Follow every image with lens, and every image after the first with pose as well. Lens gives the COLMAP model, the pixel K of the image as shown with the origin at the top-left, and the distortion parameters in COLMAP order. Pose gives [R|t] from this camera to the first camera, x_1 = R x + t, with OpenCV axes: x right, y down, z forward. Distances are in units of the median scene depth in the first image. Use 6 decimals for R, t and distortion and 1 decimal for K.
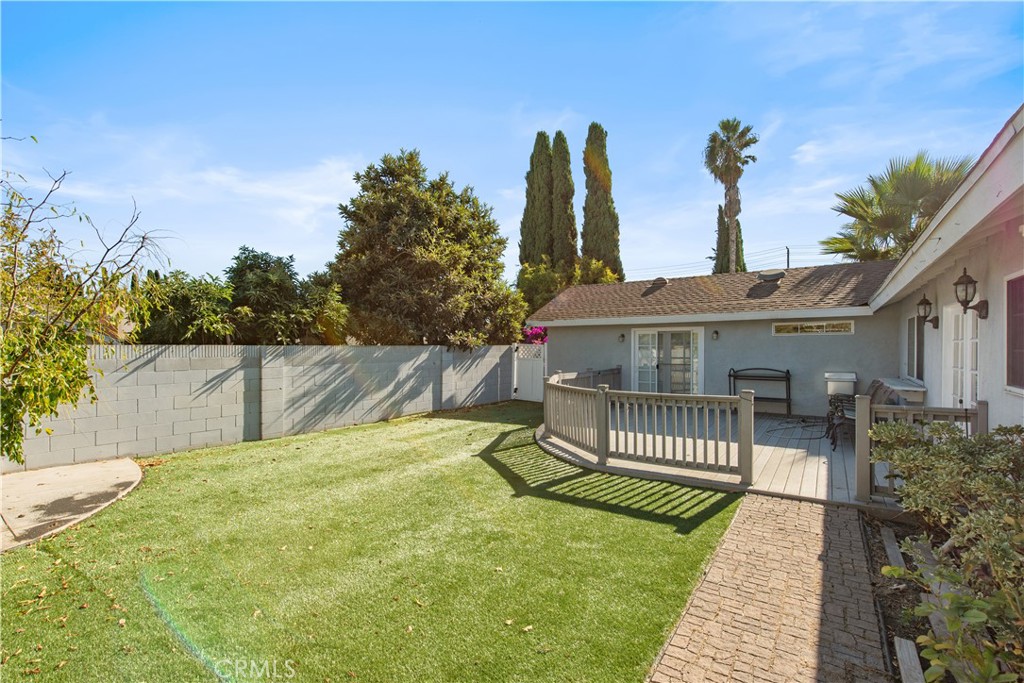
lens RADIAL K [[468.9, 0, 499.2], [0, 468.9, 350.0], [0, 0, 1]] dist [0.001481, 0.000001]
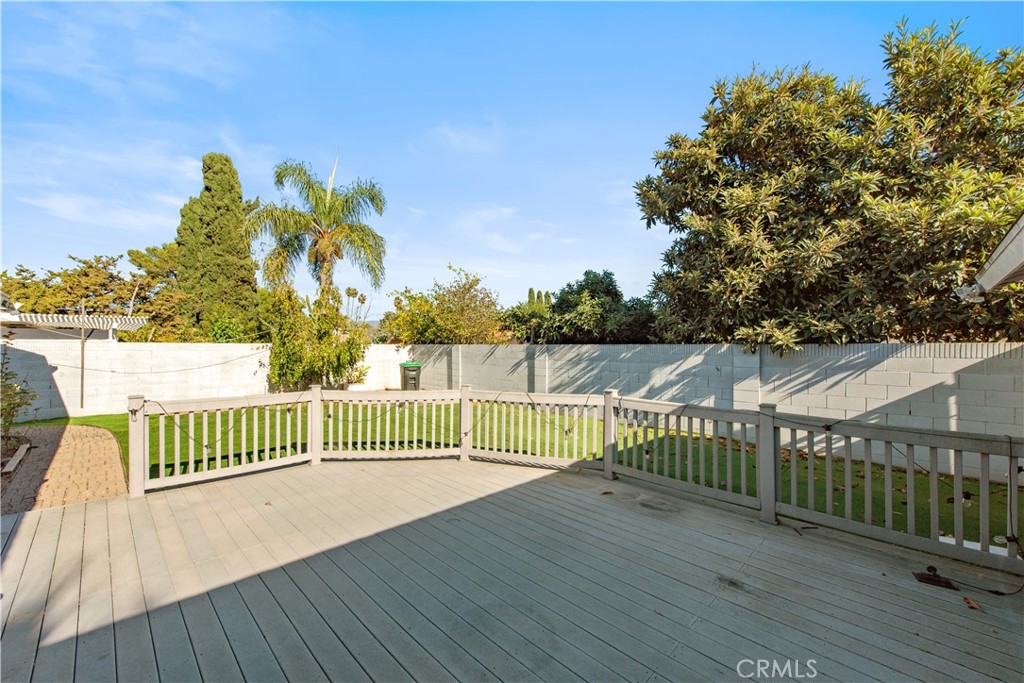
lens RADIAL K [[402.4, 0, 511.0], [0, 402.4, 349.7], [0, 0, 1]] dist [0.007558, -0.000588]
pose [[-0.172648, 0.009768, -0.984935, 0.408074], [-0.008190, 0.999902, 0.011352, -0.004409], [0.984949, 0.010027, -0.172552, 0.637458]]
